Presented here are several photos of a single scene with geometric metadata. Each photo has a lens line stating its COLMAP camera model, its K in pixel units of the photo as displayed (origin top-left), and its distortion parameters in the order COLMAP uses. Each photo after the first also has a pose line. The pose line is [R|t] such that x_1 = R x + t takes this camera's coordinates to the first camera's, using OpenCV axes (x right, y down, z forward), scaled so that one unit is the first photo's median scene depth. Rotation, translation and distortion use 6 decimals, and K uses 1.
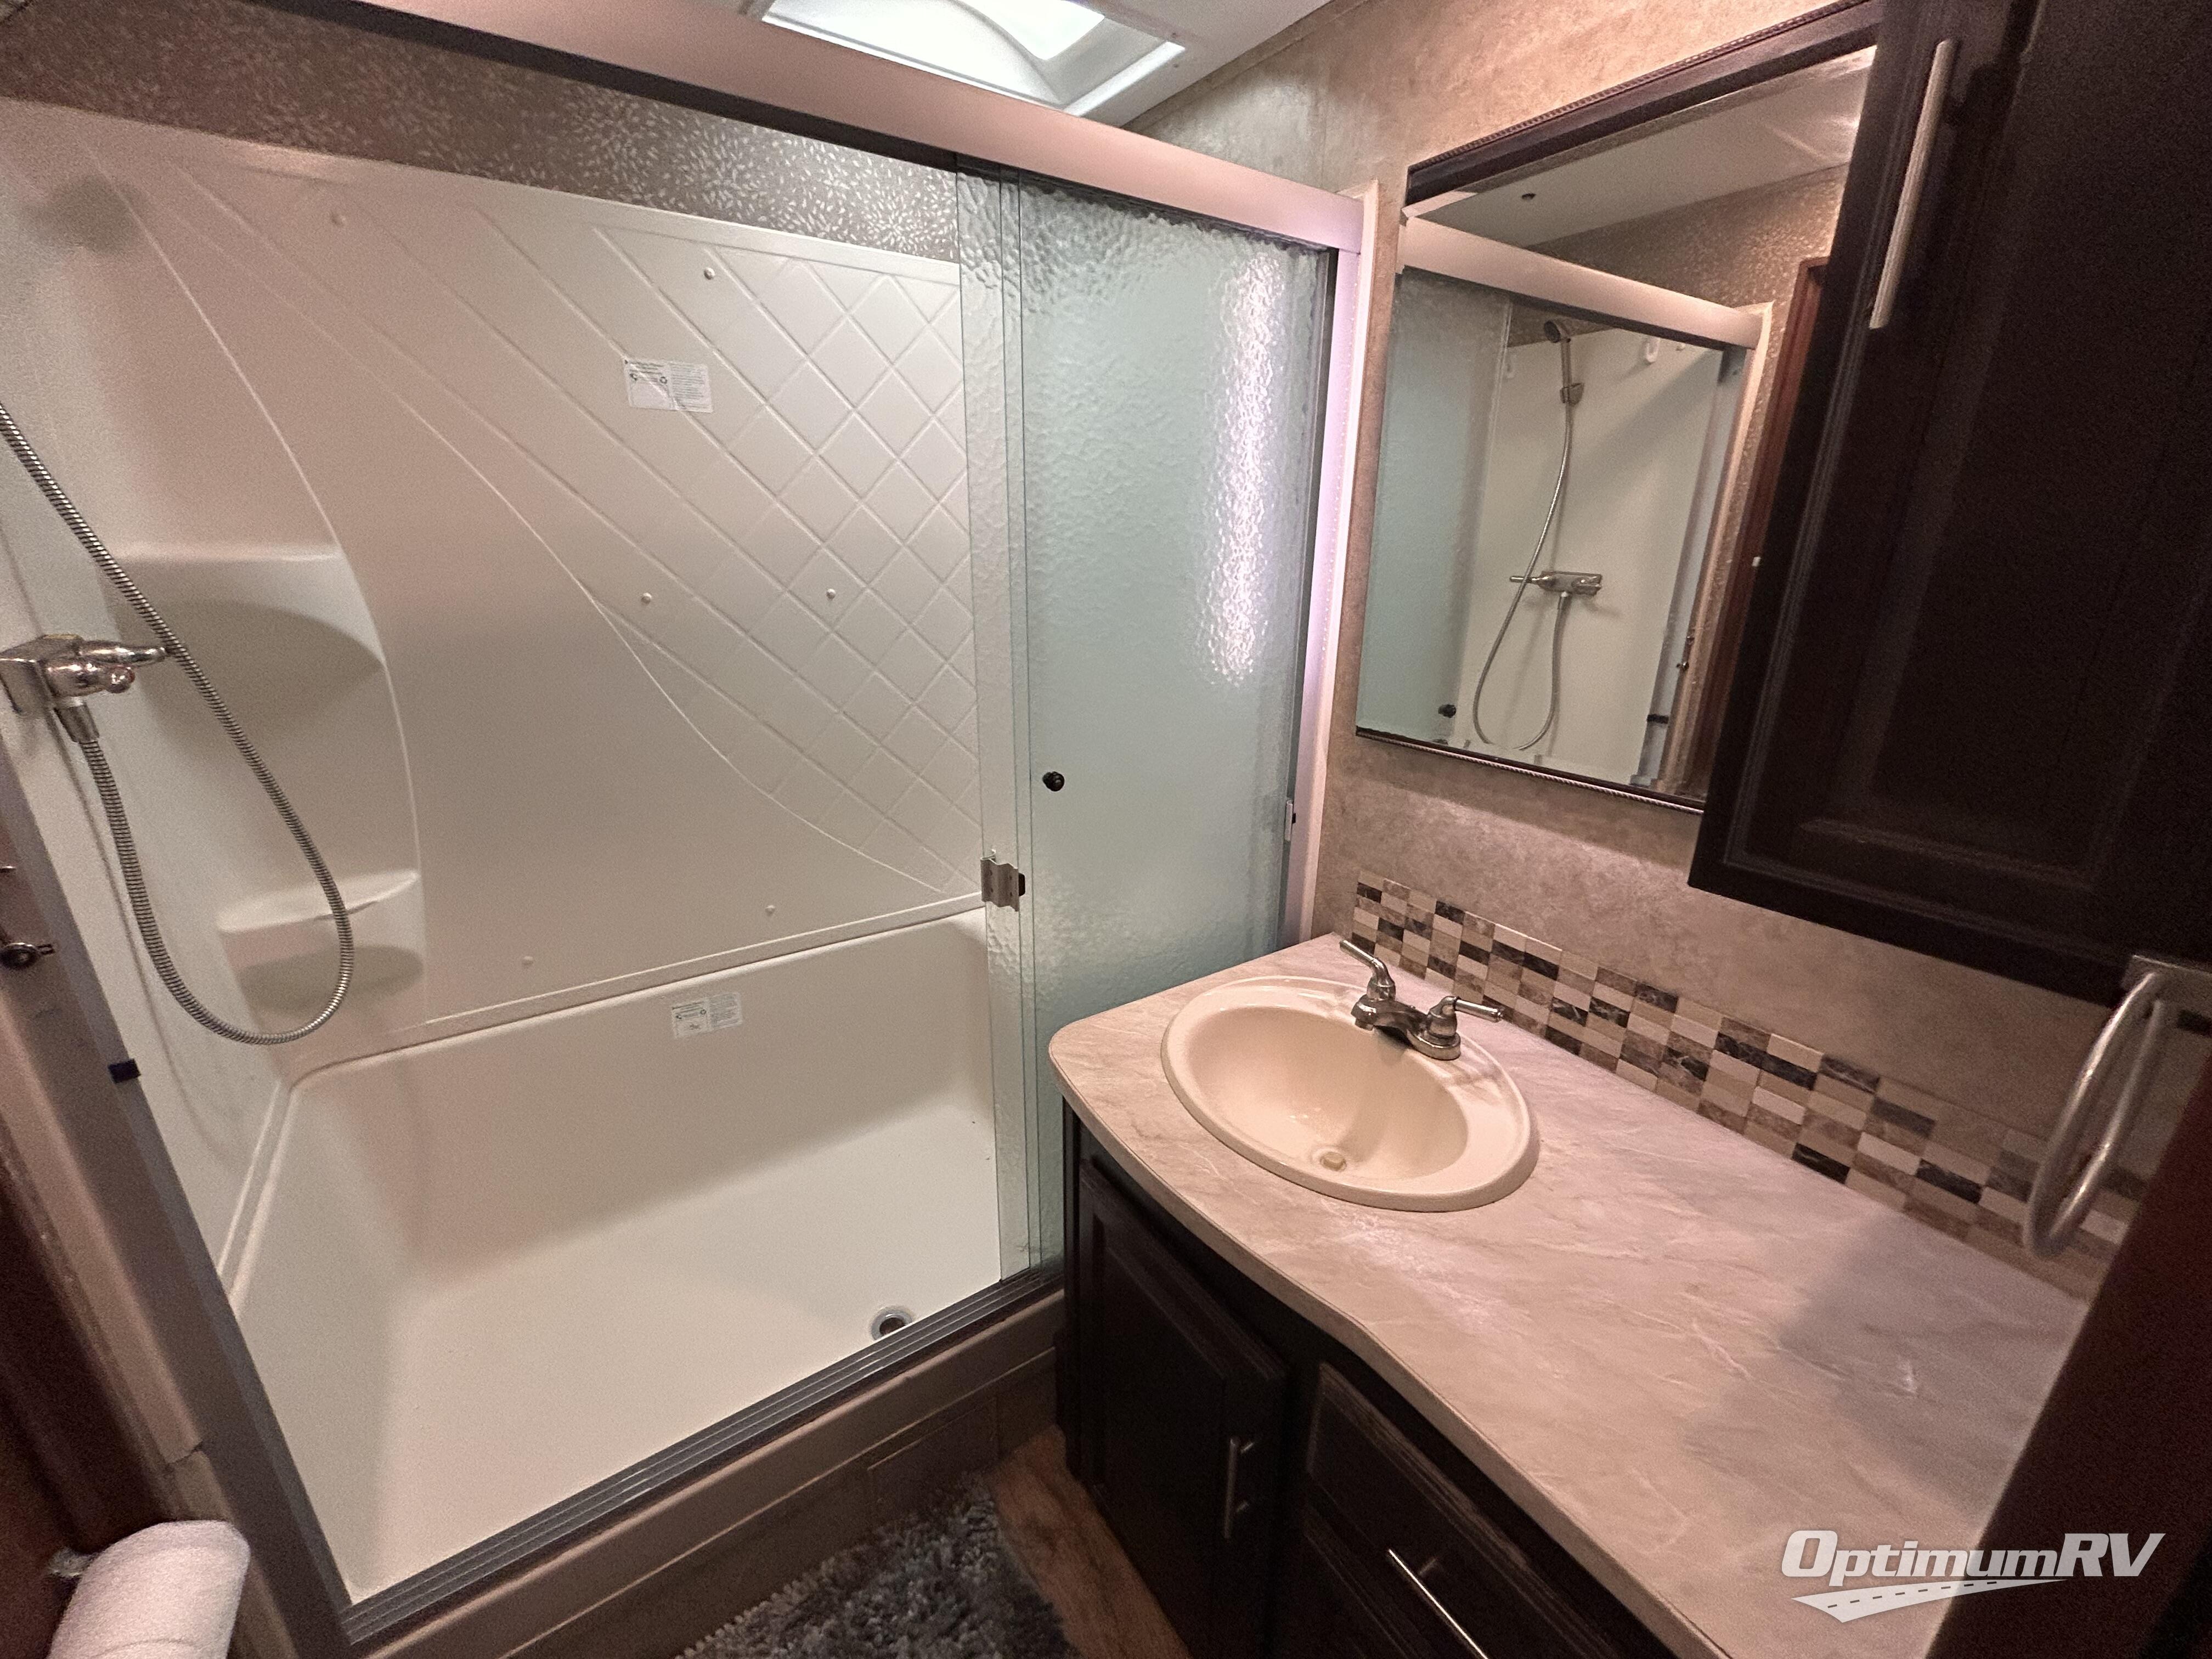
lens RADIAL K [[888.0, 0, 1110.5], [0, 888.0, 826.2], [0, 0, 1]] dist [0.000142, -0.000565]
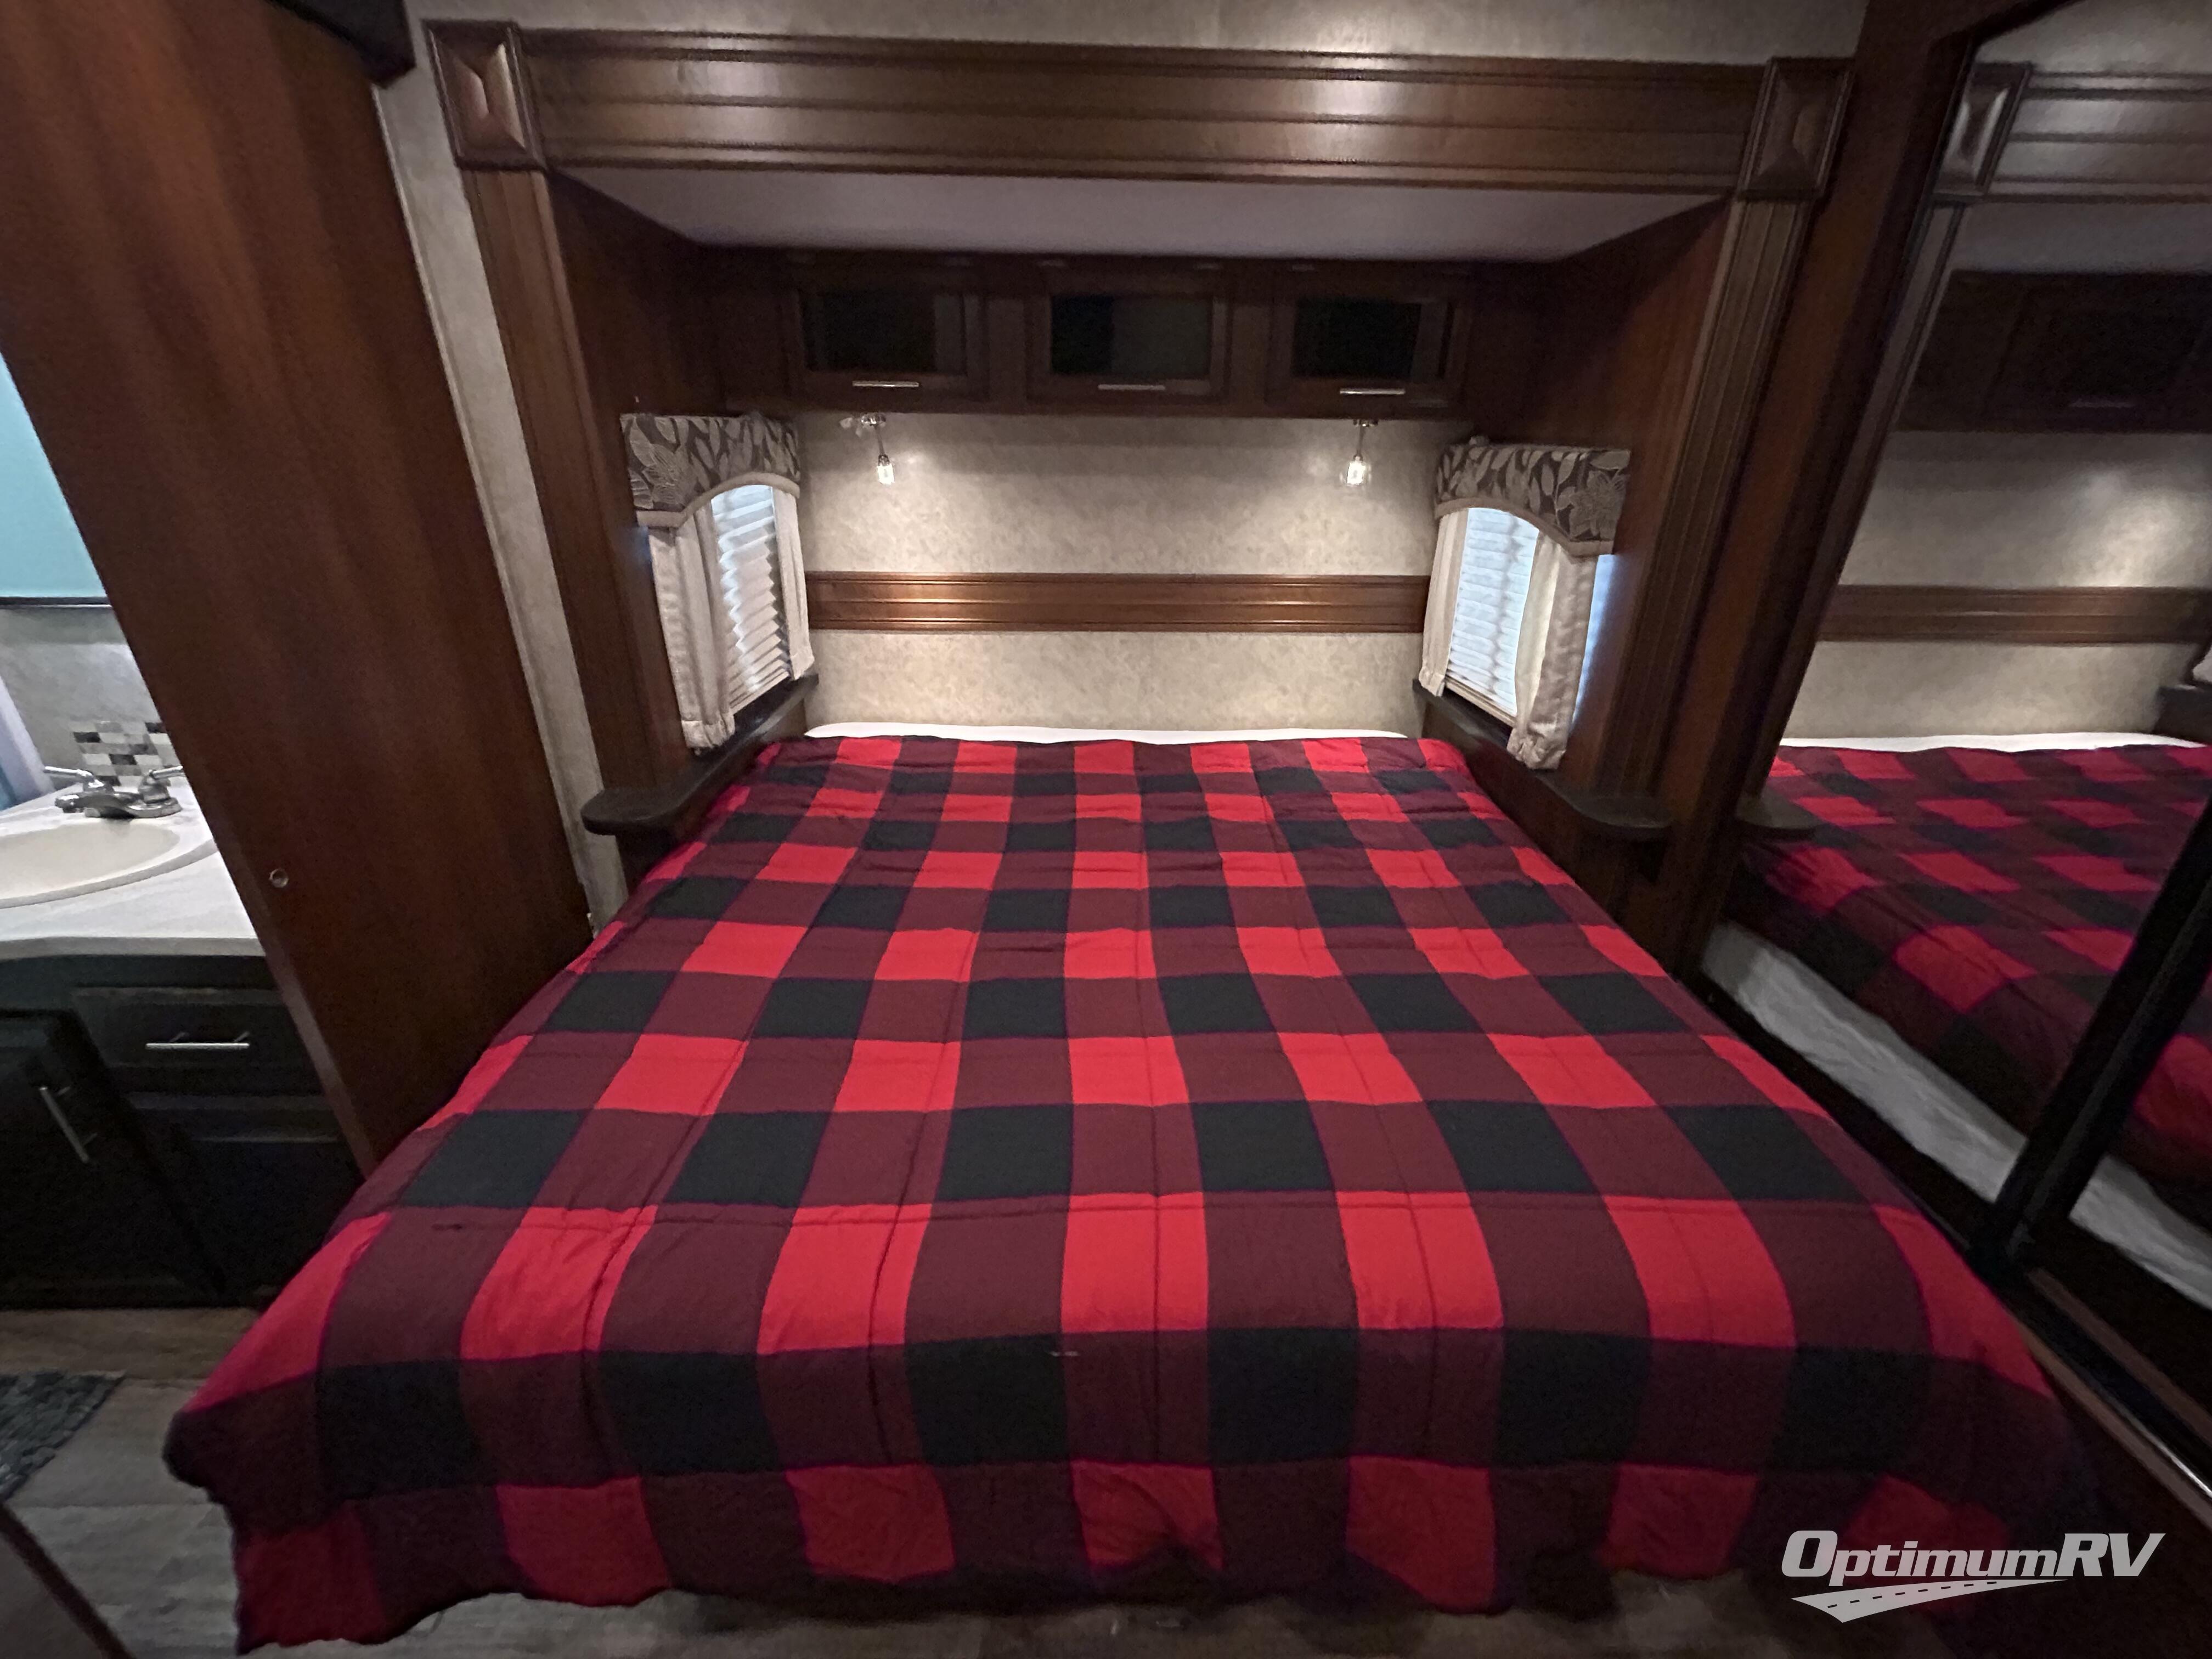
lens RADIAL K [[888.0, 0, 1102.4], [0, 888.0, 827.5], [0, 0, 1]] dist [0.000142, -0.000565]
pose [[0.550705, -0.339680, 0.762458, 0.091967], [0.260710, 0.937750, 0.229469, 0.288264], [-0.792940, 0.072410, 0.604981, -0.878044]]
